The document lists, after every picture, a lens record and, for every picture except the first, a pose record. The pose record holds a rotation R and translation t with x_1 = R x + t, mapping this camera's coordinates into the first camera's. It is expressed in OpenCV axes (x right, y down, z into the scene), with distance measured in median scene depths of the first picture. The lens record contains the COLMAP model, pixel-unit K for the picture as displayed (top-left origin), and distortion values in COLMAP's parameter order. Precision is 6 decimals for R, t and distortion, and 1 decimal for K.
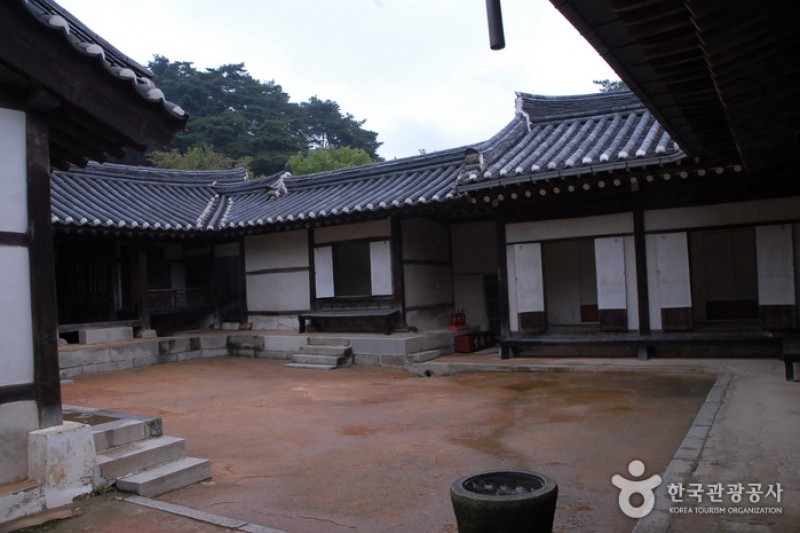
lens RADIAL K [[641.0, 0, 400.0], [0, 641.0, 266.5], [0, 0, 1]] dist [-0.162310, 0.188630]
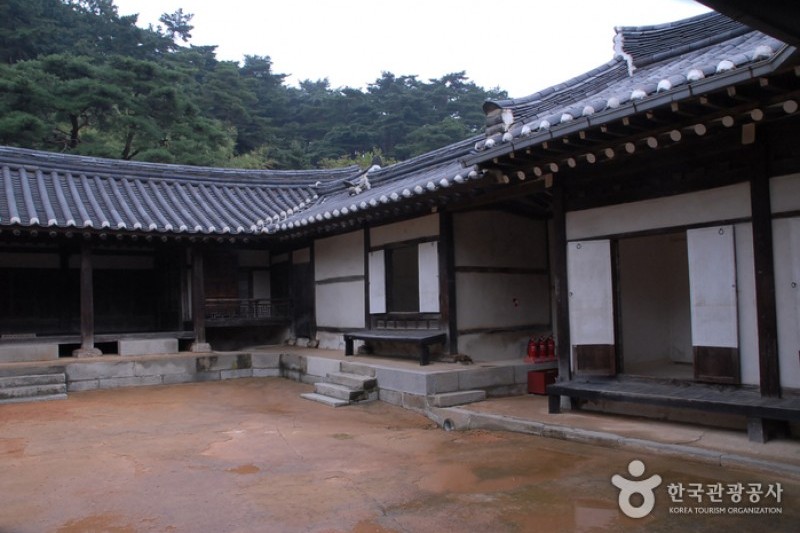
lens RADIAL K [[641.0, 0, 400.0], [0, 641.0, 266.5], [0, 0, 1]] dist [-0.162310, 0.188630]
pose [[0.920541, -0.000215, -0.390647, 0.231311], [-0.006723, 0.999843, -0.016391, 0.002555], [0.390589, 0.017715, 0.920395, 0.271199]]
